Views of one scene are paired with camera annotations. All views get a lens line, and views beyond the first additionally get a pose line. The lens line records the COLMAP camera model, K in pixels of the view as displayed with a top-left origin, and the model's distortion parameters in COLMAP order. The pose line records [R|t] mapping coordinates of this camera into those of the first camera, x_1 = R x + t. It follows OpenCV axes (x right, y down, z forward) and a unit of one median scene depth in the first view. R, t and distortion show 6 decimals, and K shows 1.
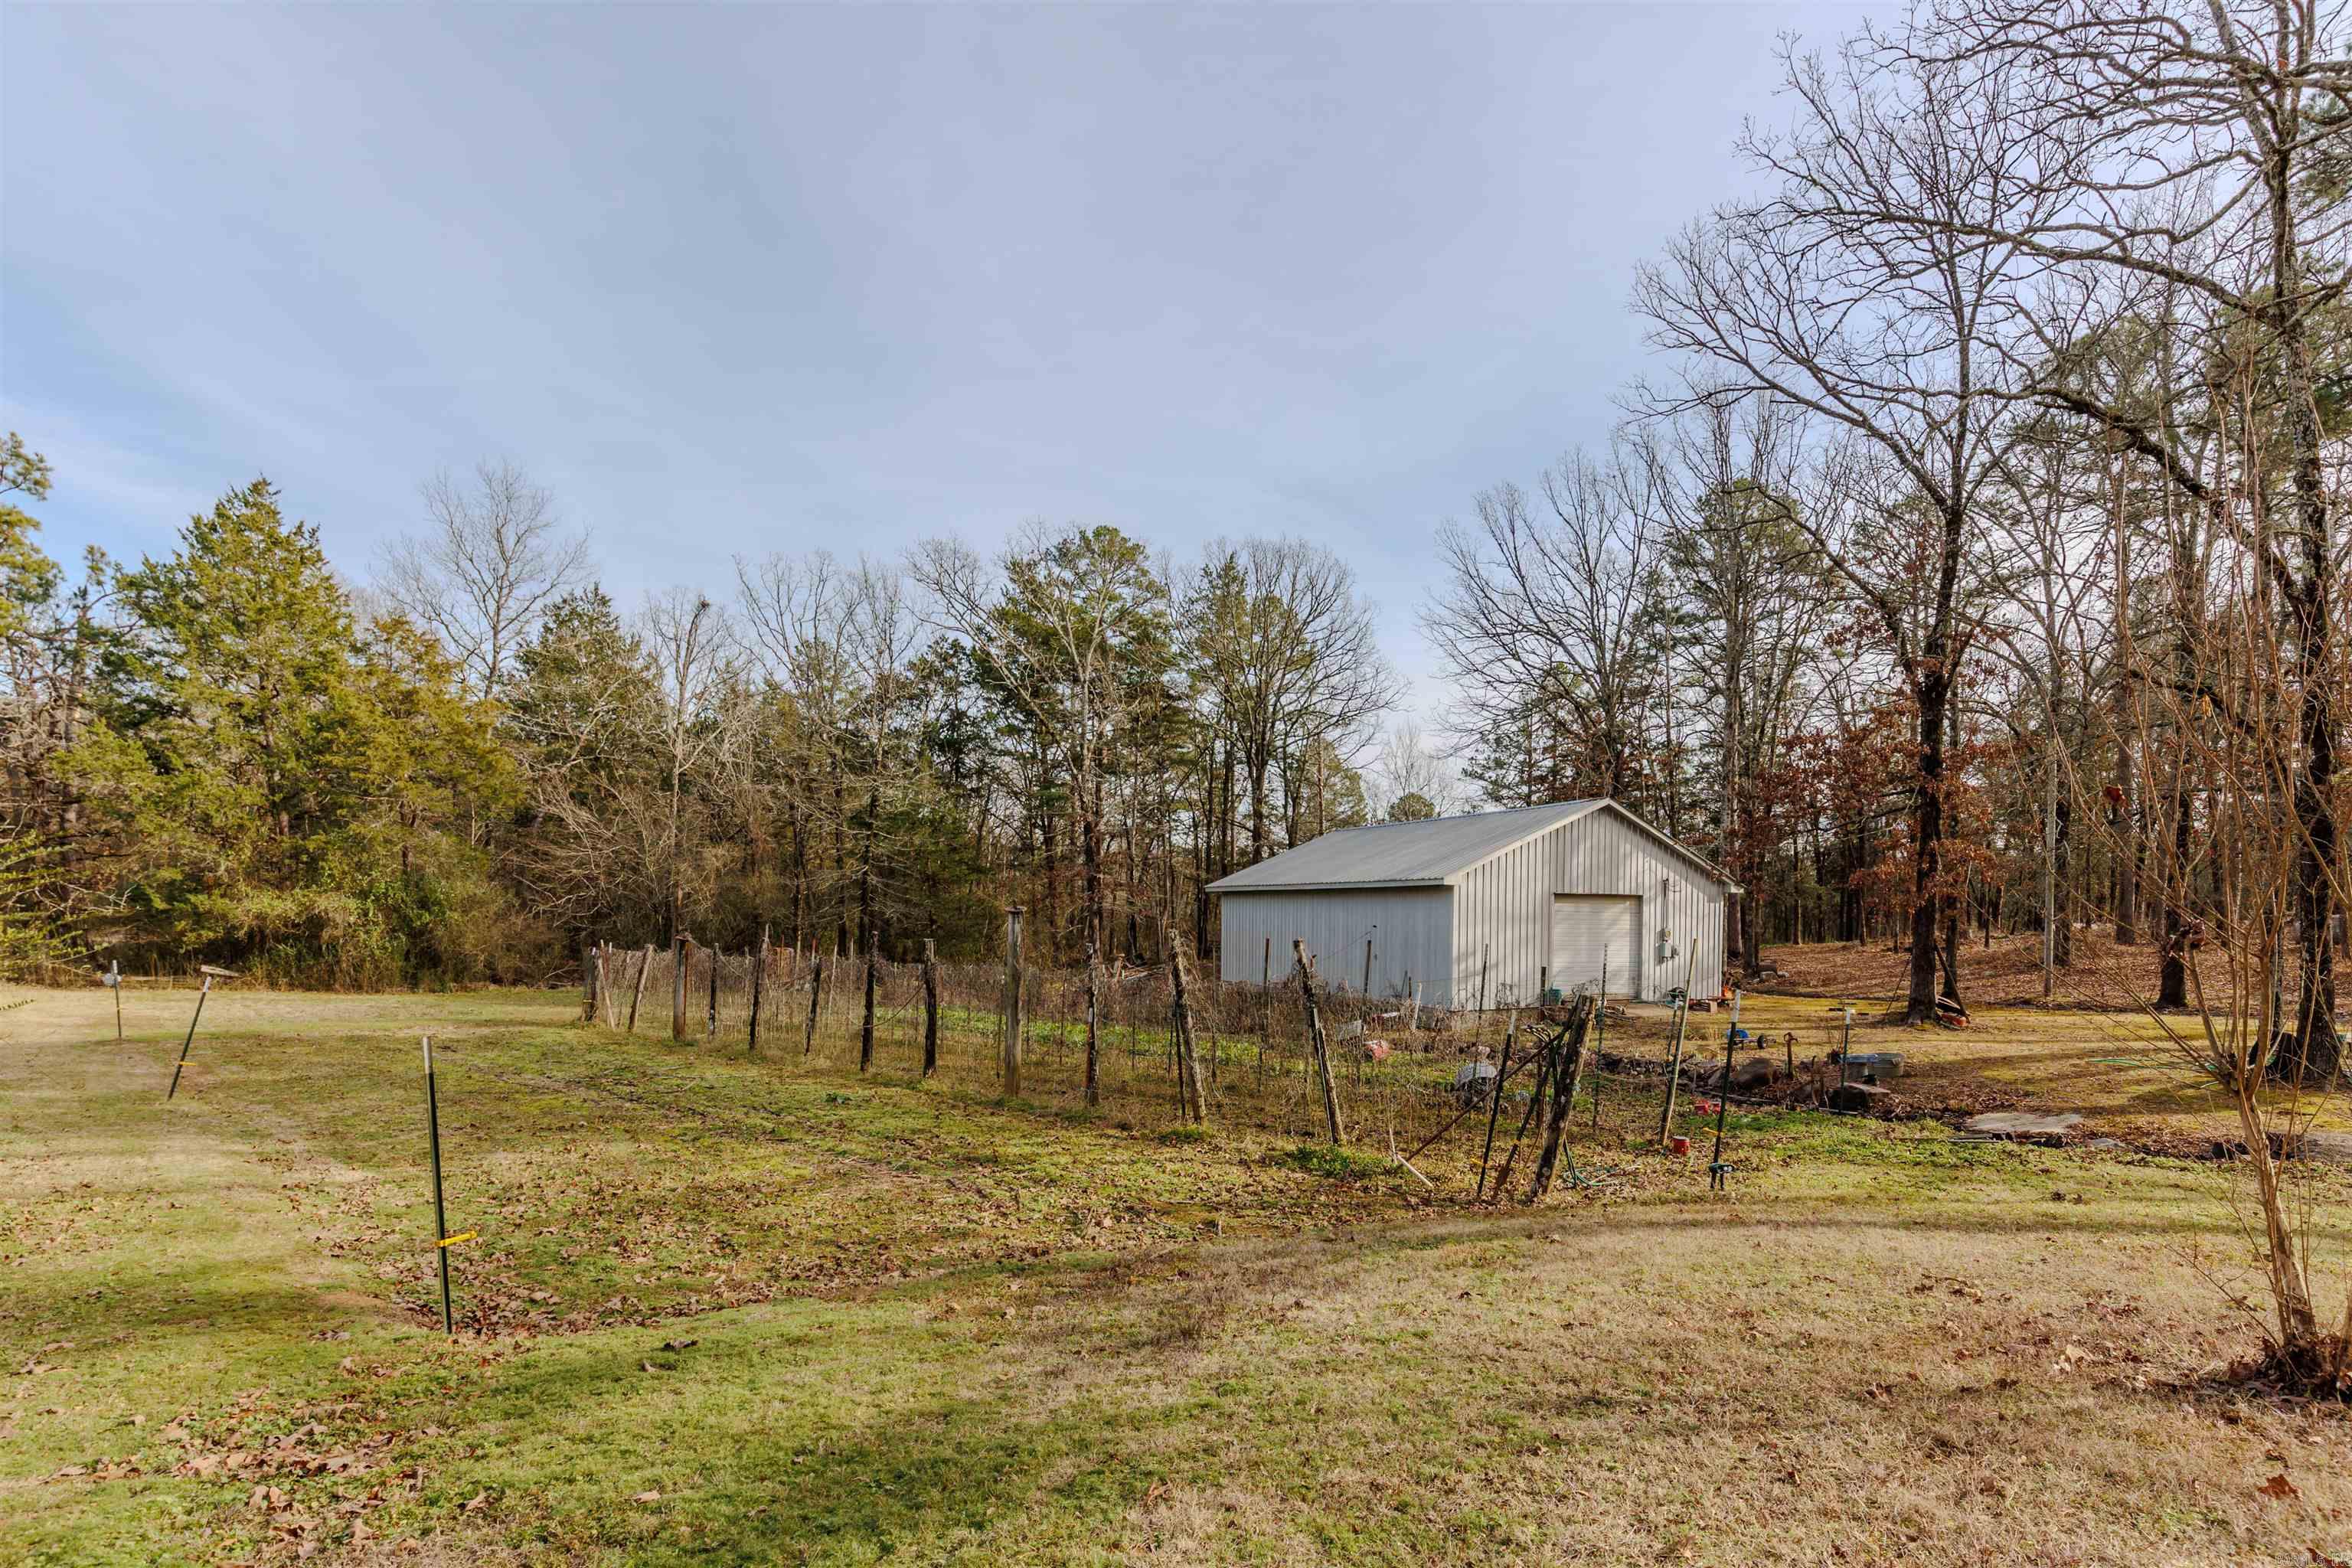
lens RADIAL K [[1068.2, 0, 1170.5], [0, 1068.2, 794.0], [0, 0, 1]] dist [0.000112, -0.000165]
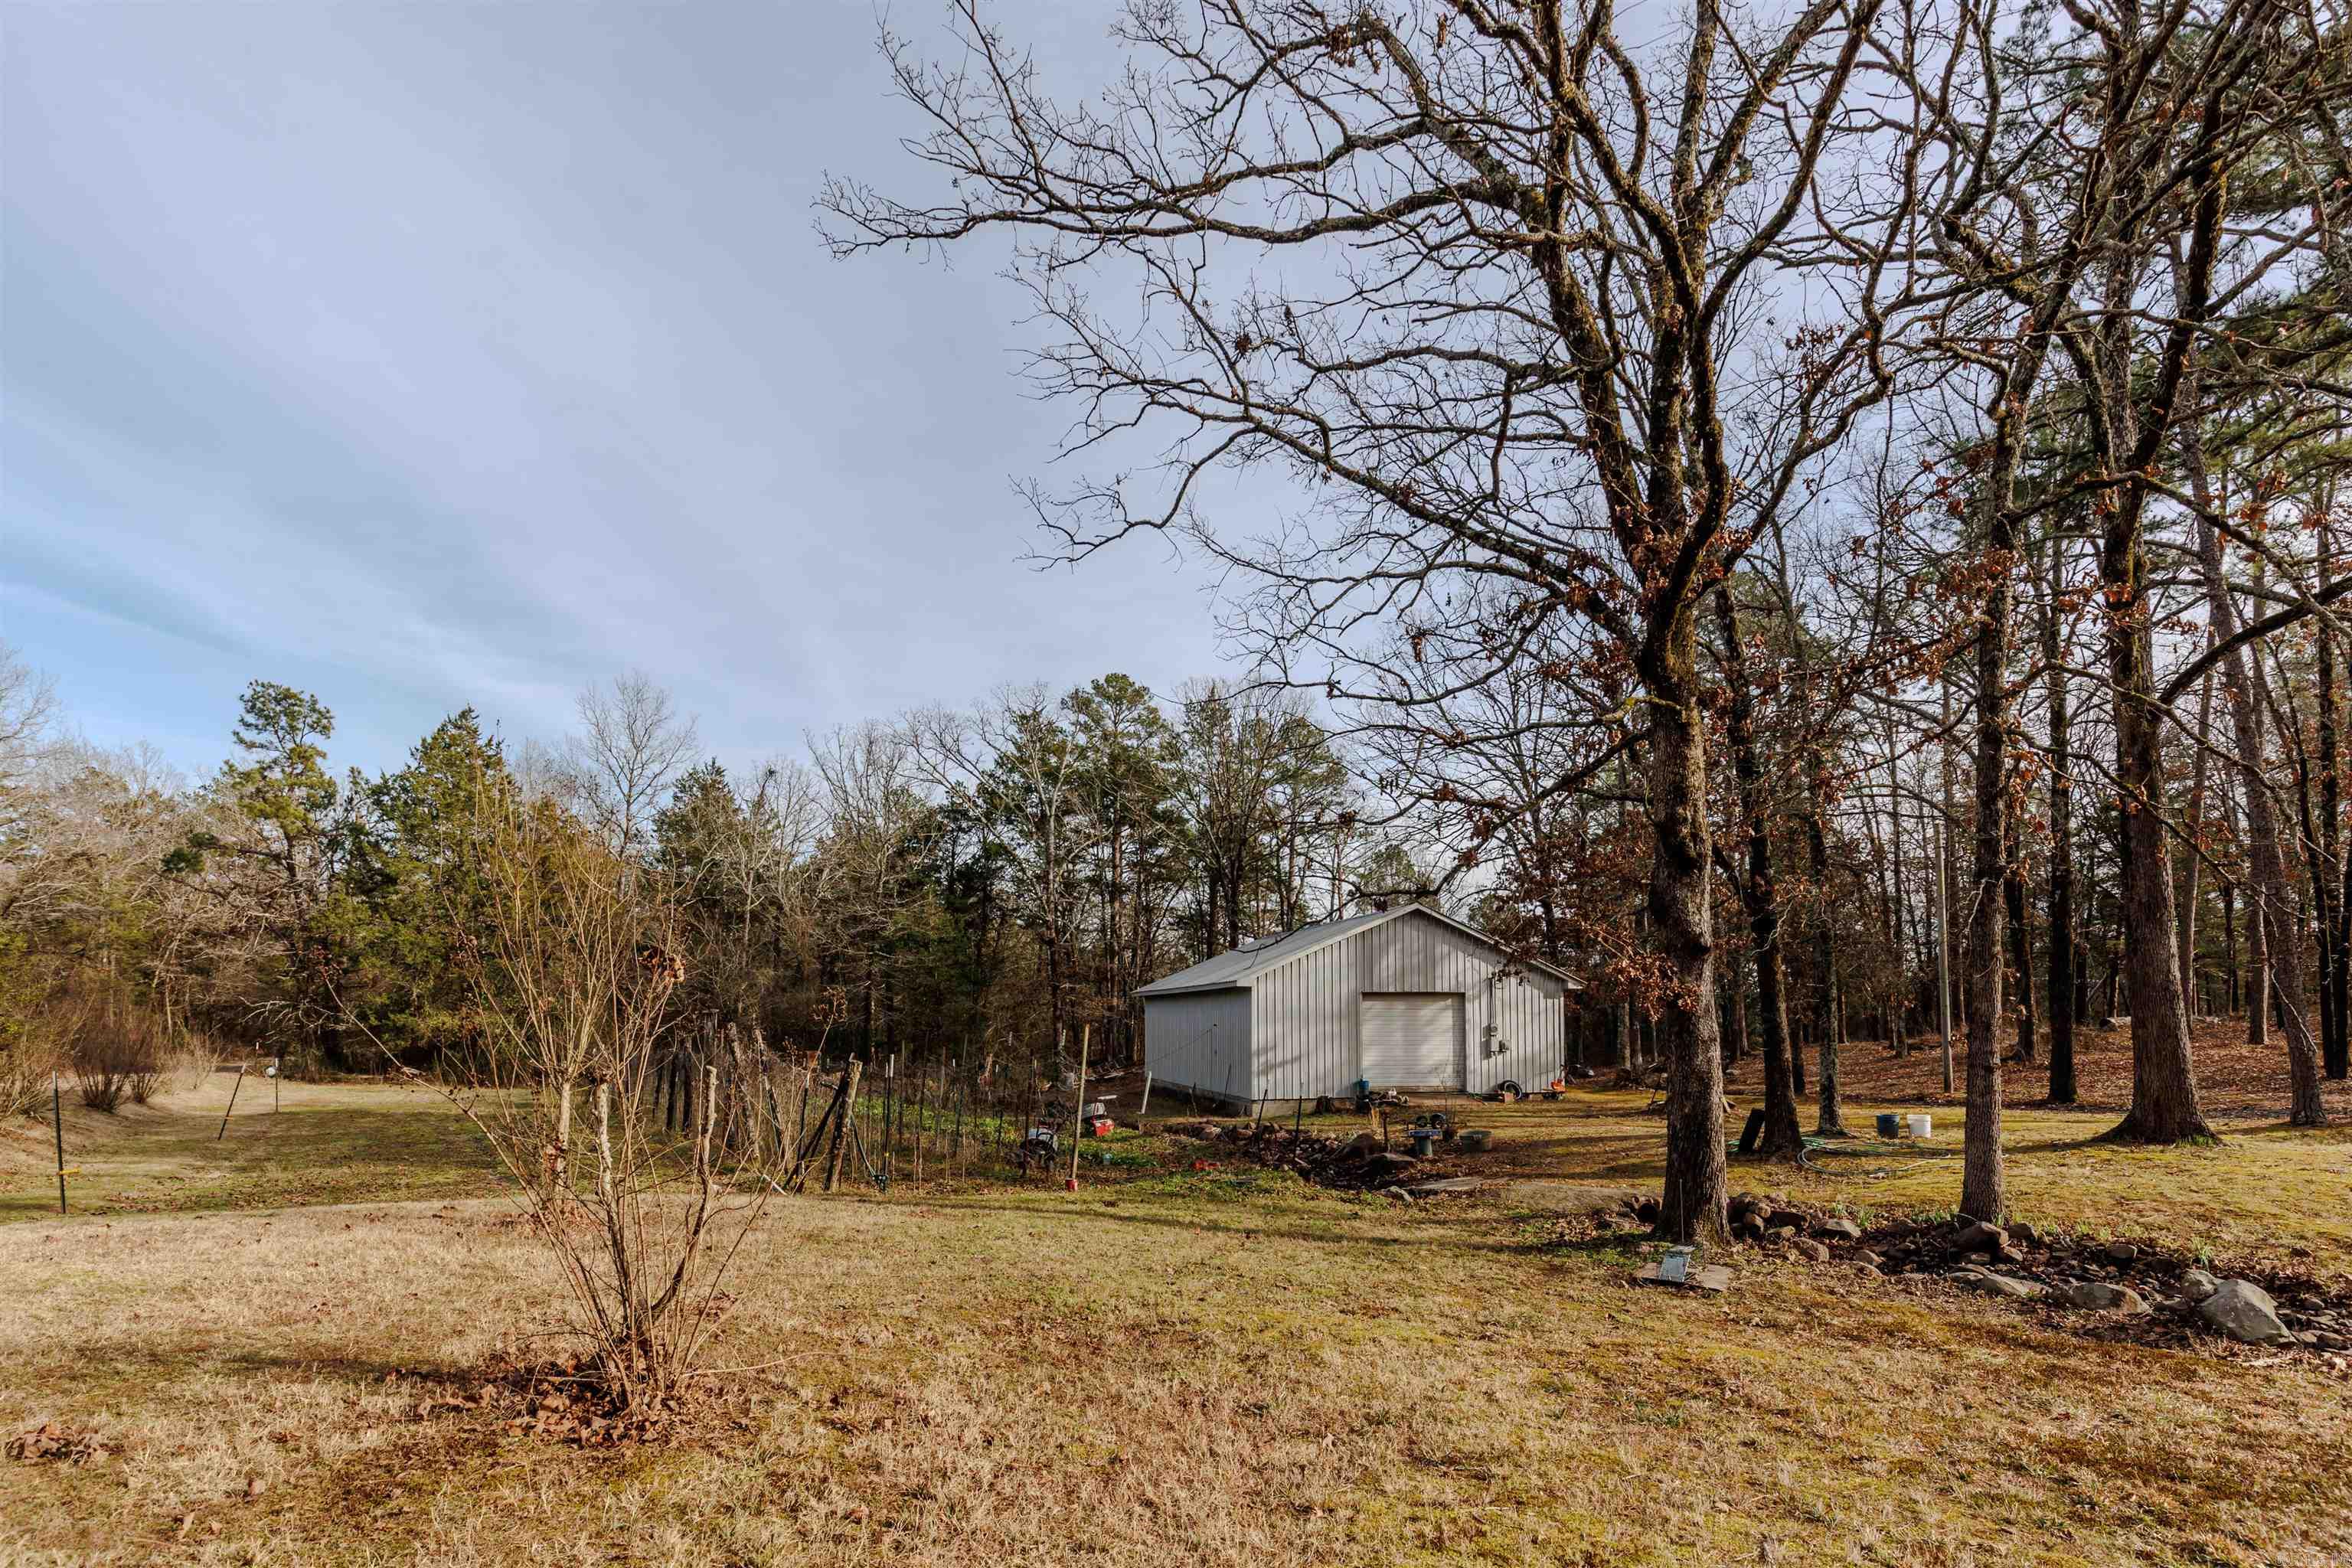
lens RADIAL K [[1068.2, 0, 1170.5], [0, 1068.2, 794.0], [0, 0, 1]] dist [0.000112, -0.000165]
pose [[0.968567, -0.065353, -0.240015, 0.390576], [0.041024, 0.993626, -0.105000, -0.002038], [0.245347, 0.091853, 0.965074, -0.107607]]
